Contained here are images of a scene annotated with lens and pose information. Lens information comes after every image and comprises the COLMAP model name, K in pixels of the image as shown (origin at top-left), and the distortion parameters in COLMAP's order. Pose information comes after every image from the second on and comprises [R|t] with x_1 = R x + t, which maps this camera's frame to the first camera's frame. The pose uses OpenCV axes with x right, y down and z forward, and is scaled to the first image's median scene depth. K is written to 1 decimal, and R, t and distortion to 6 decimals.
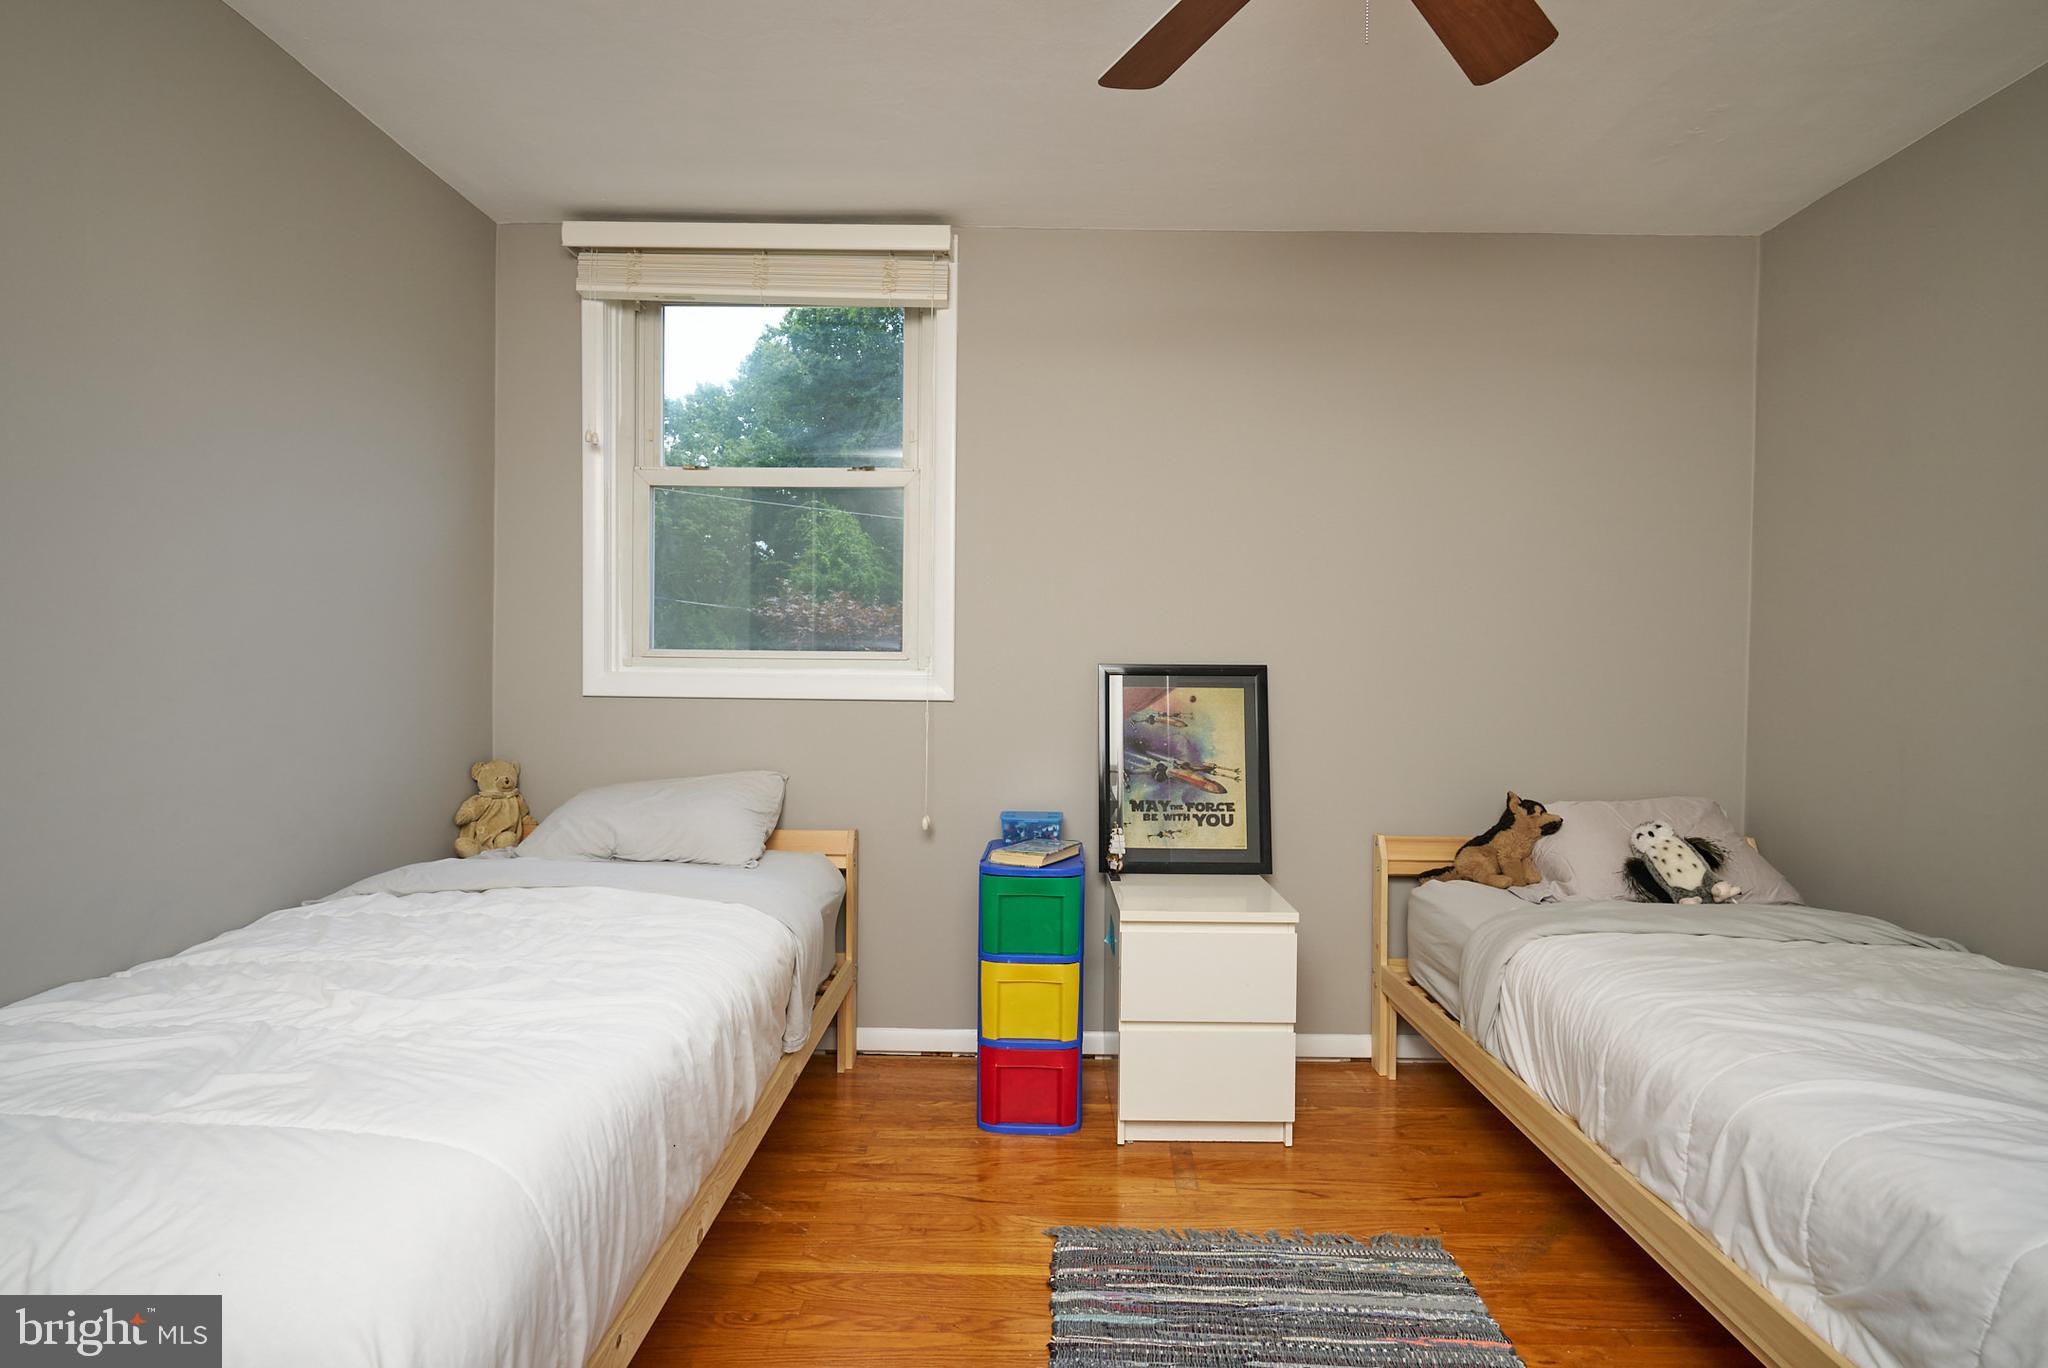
lens RADIAL K [[982.8, 0, 1031.8], [0, 982.8, 681.3], [0, 0, 1]] dist [-0.007311, 0.003427]
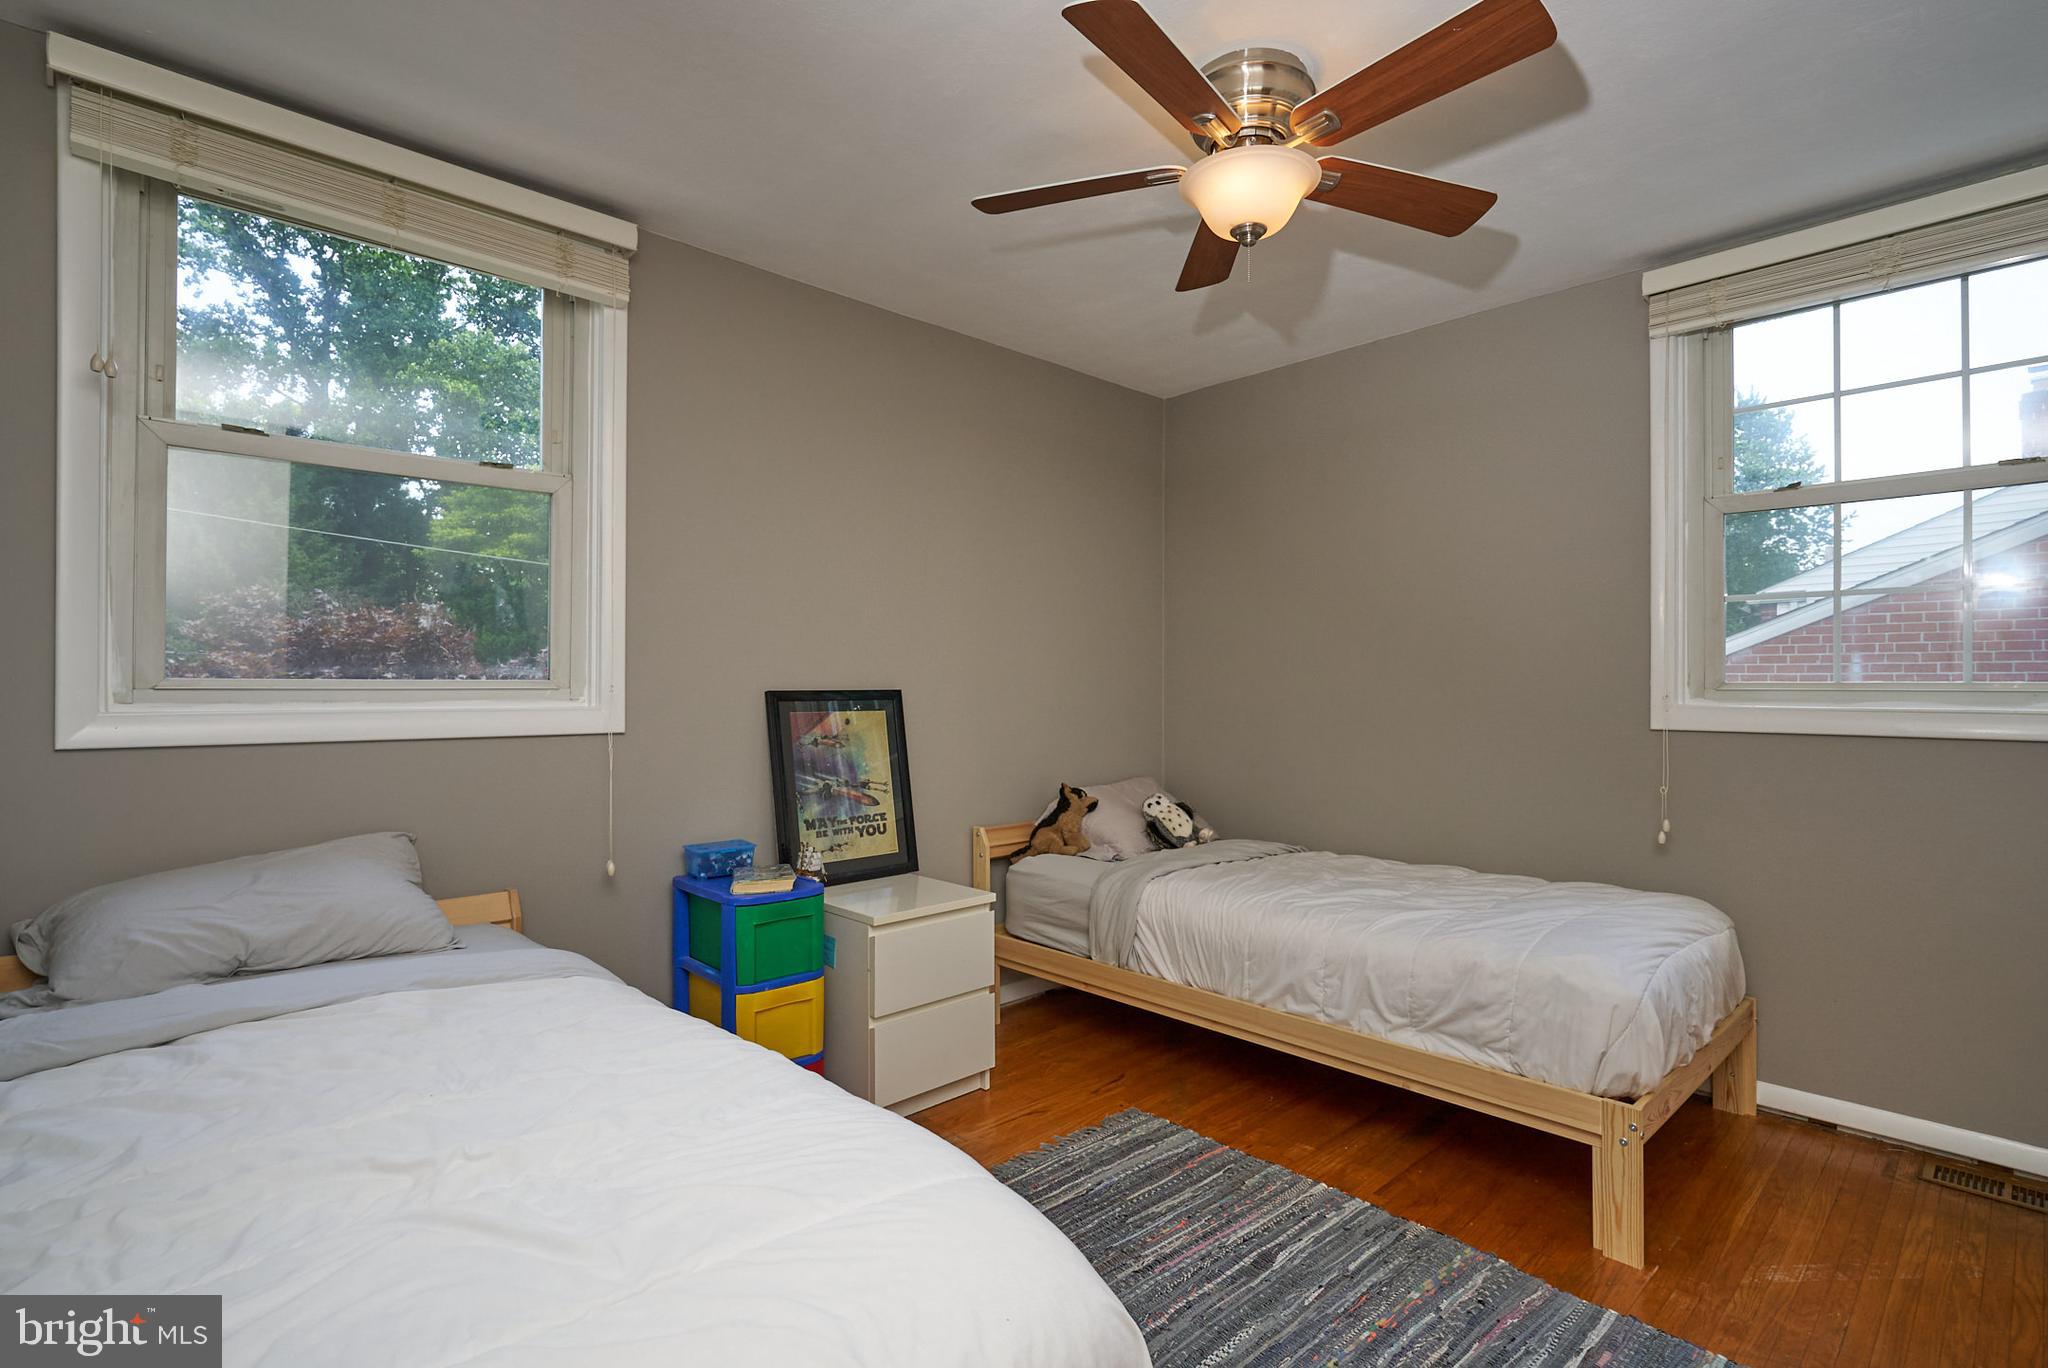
lens RADIAL K [[982.8, 0, 1031.8], [0, 982.8, 681.3], [0, 0, 1]] dist [-0.007311, 0.003427]
pose [[0.716698, -0.007278, 0.697345, -0.461529], [0.020805, 0.999724, -0.010950, -0.010803], [-0.697073, 0.022356, 0.716652, 0.075471]]
